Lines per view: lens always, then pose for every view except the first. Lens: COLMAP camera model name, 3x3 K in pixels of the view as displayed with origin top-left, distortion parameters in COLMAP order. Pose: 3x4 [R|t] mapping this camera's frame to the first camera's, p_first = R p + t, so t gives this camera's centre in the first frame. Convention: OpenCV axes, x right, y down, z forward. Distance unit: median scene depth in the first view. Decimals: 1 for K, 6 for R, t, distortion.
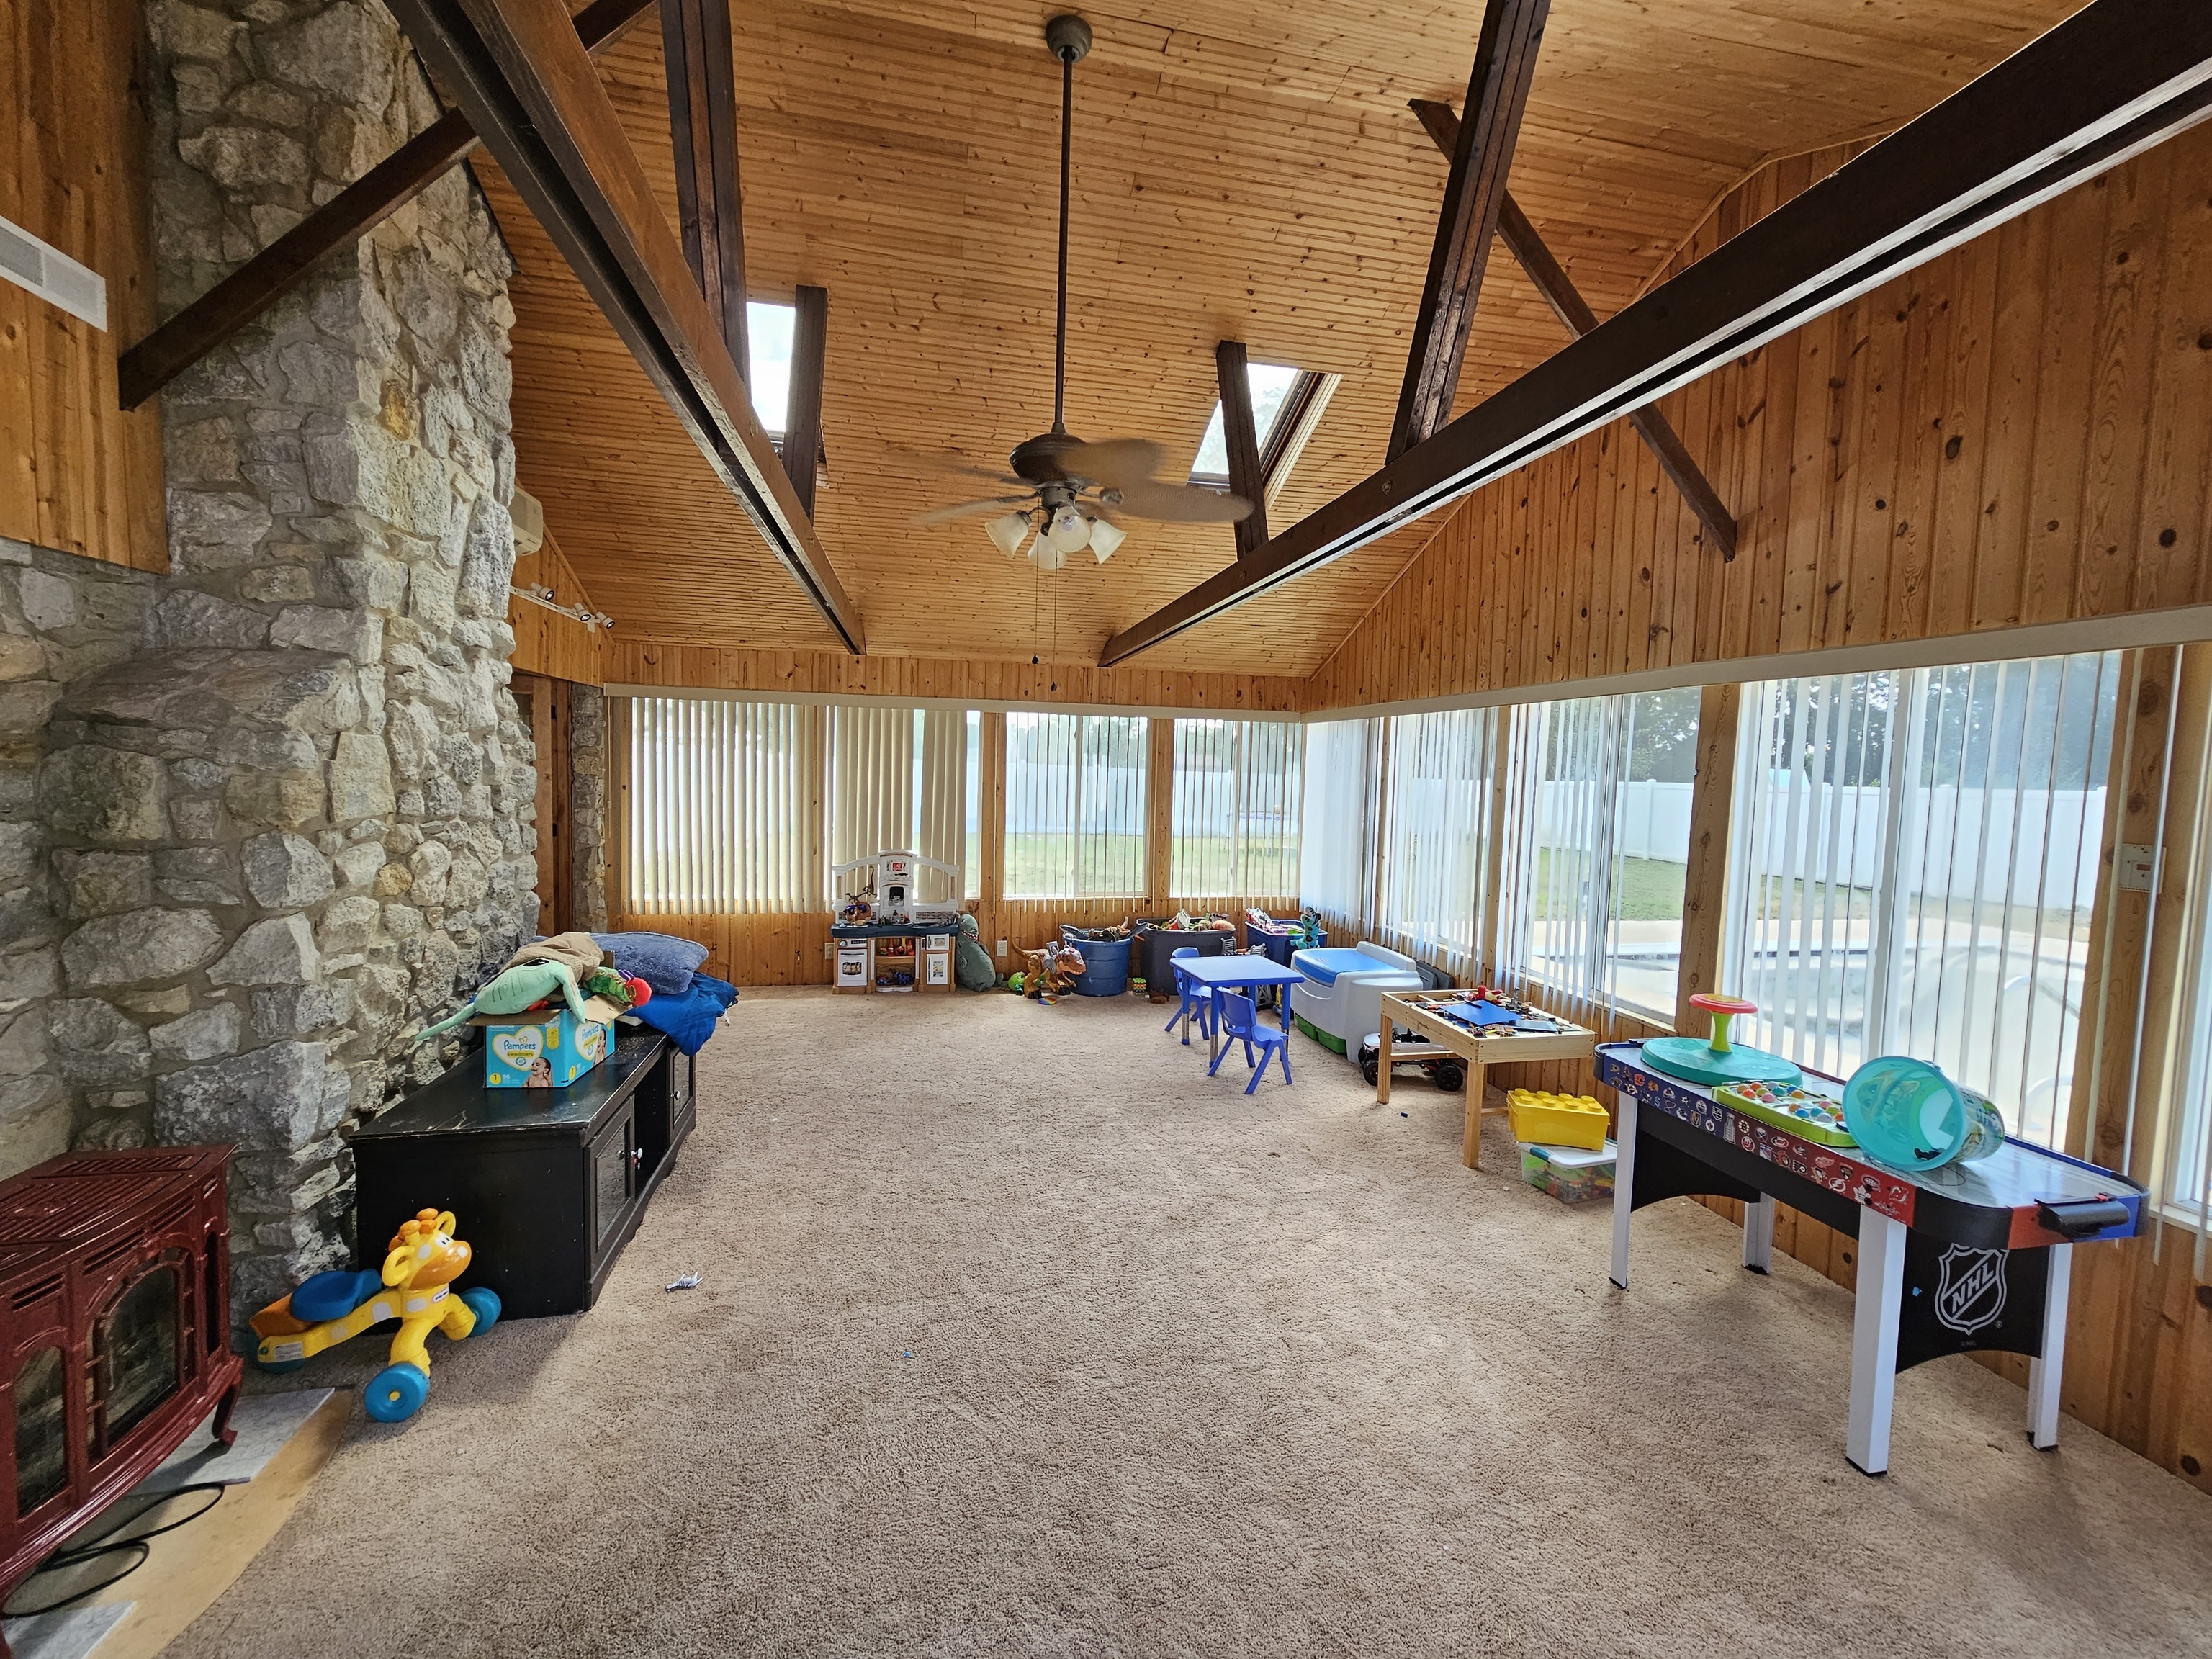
lens RADIAL K [[906.1, 0, 1122.5], [0, 906.1, 823.5], [0, 0, 1]] dist [-0.000688, 0.000547]
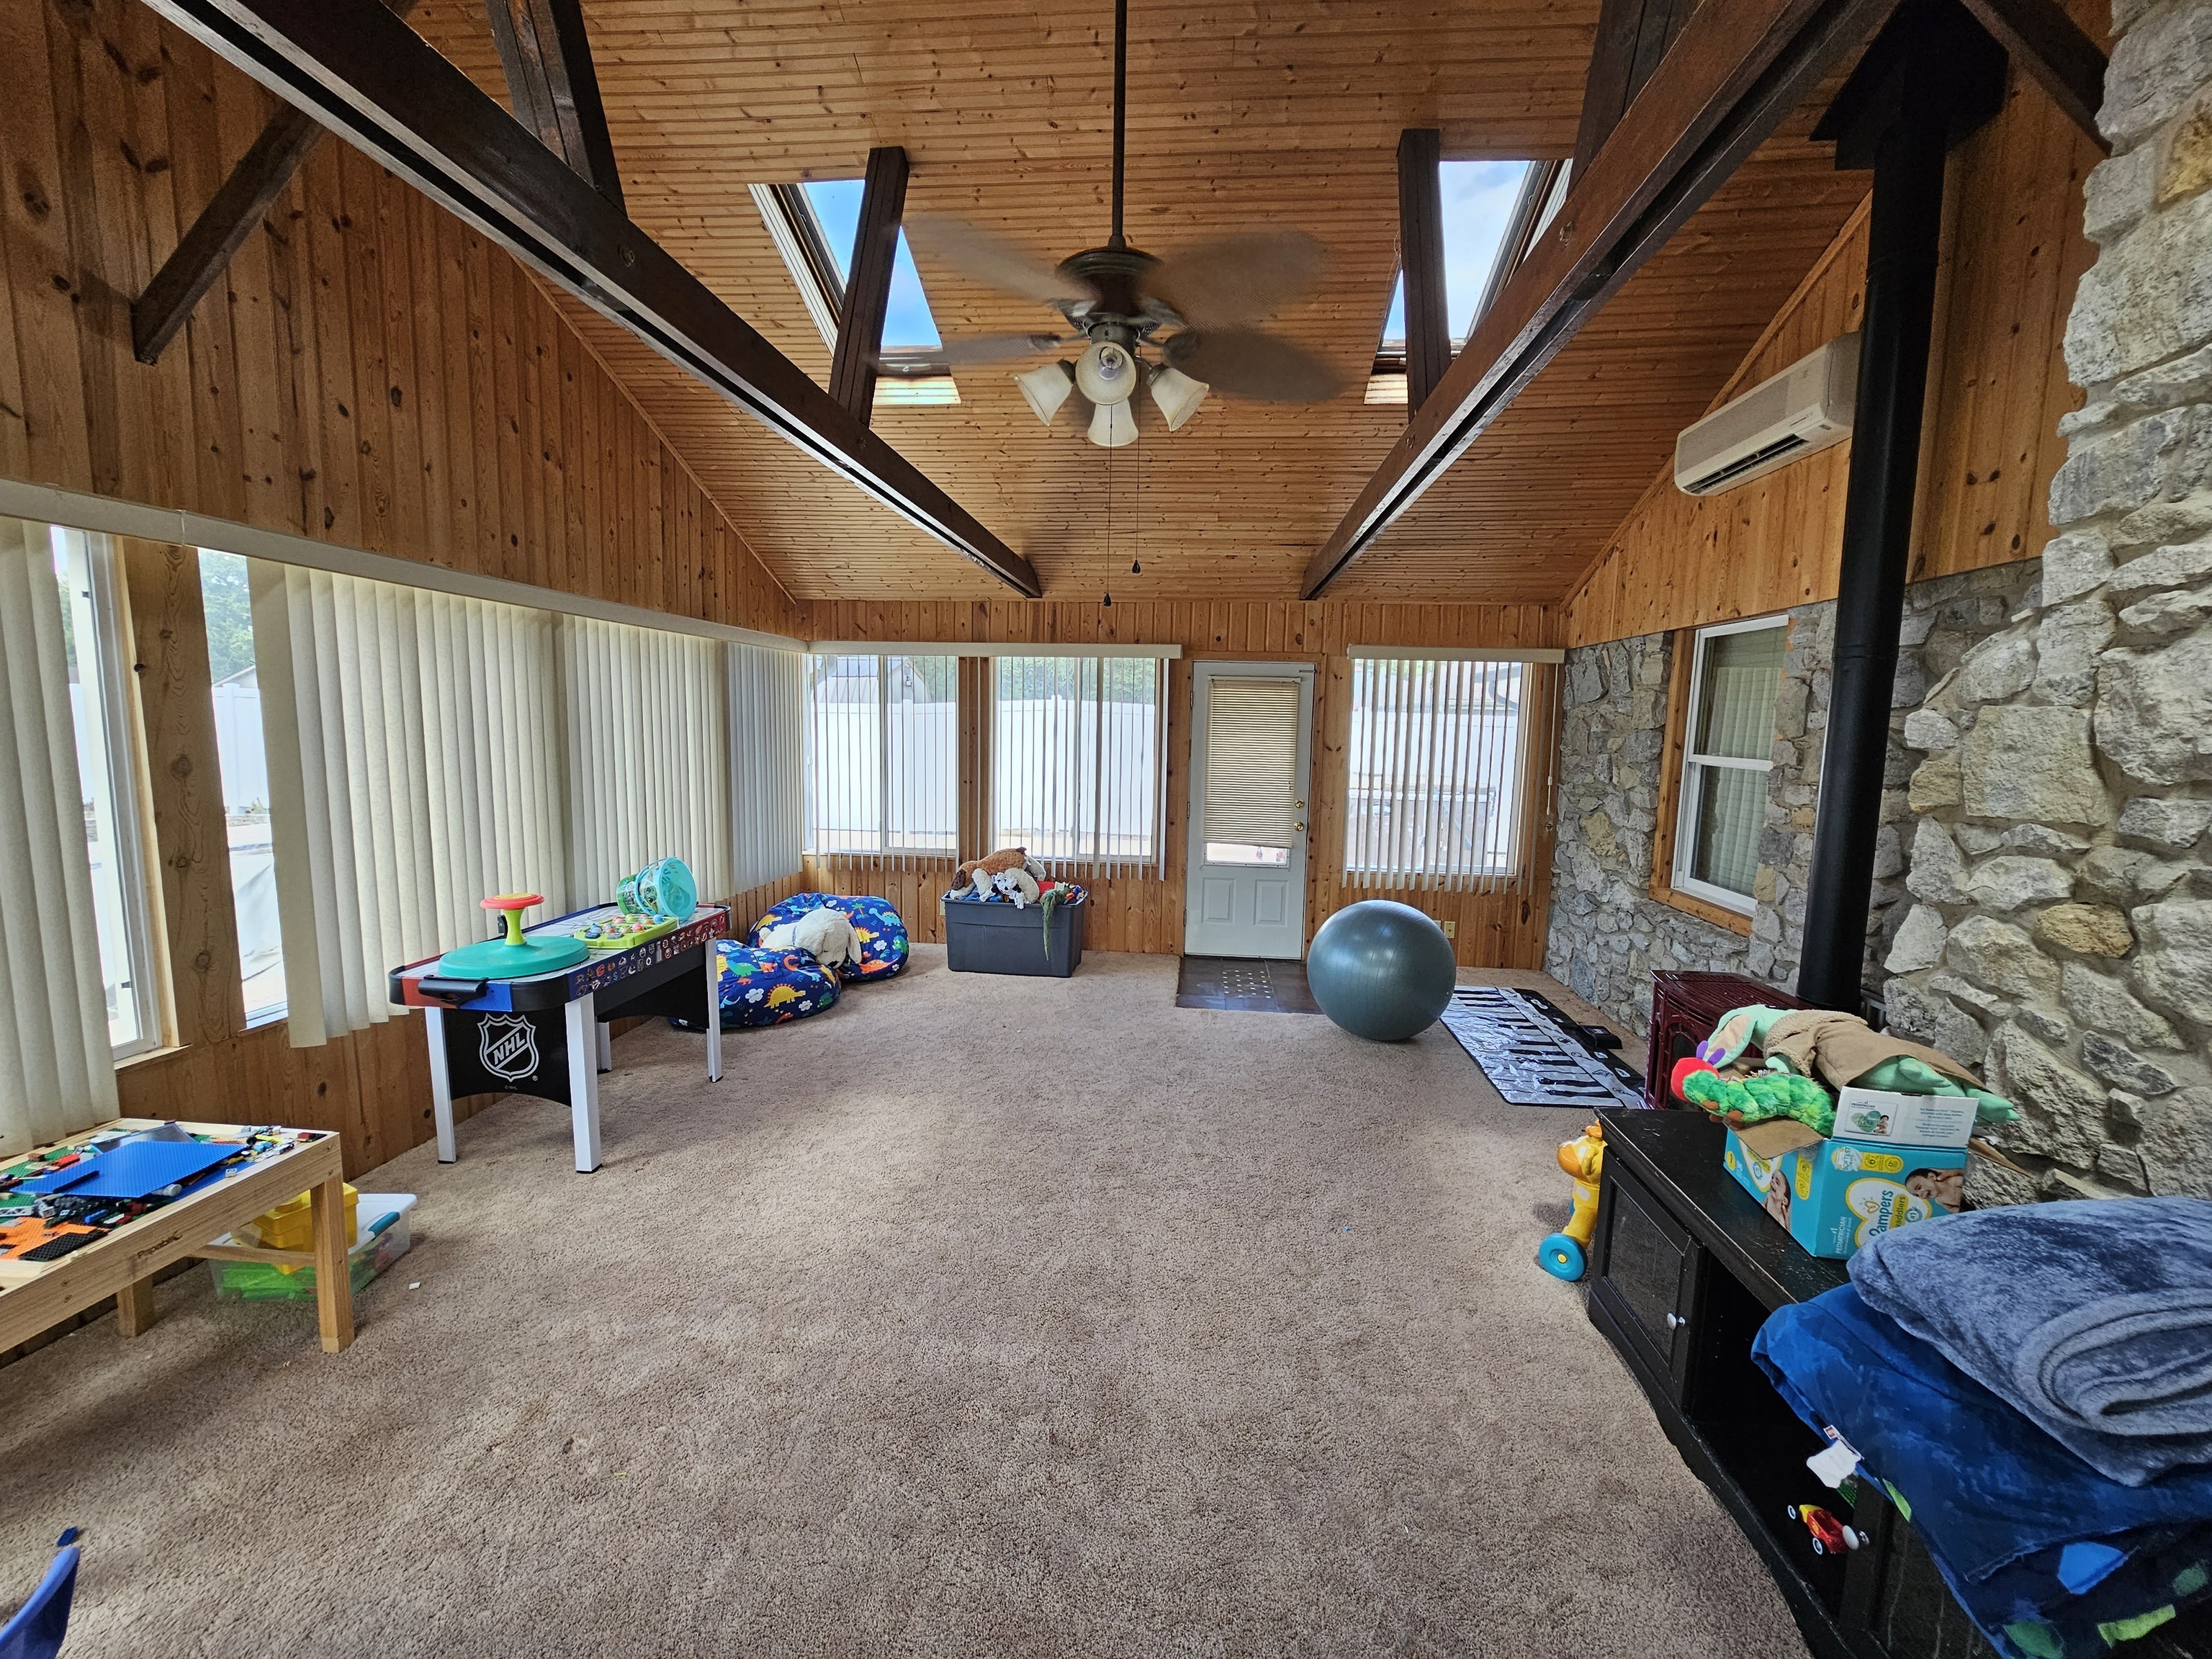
lens RADIAL K [[906.1, 0, 1122.5], [0, 906.1, 823.5], [0, 0, 1]] dist [-0.000688, 0.000547]
pose [[-0.953112, -0.082614, 0.291122, -0.330251], [-0.029247, 0.982658, 0.183104, -0.109578], [-0.301200, 0.166005, -0.939000, 1.779021]]
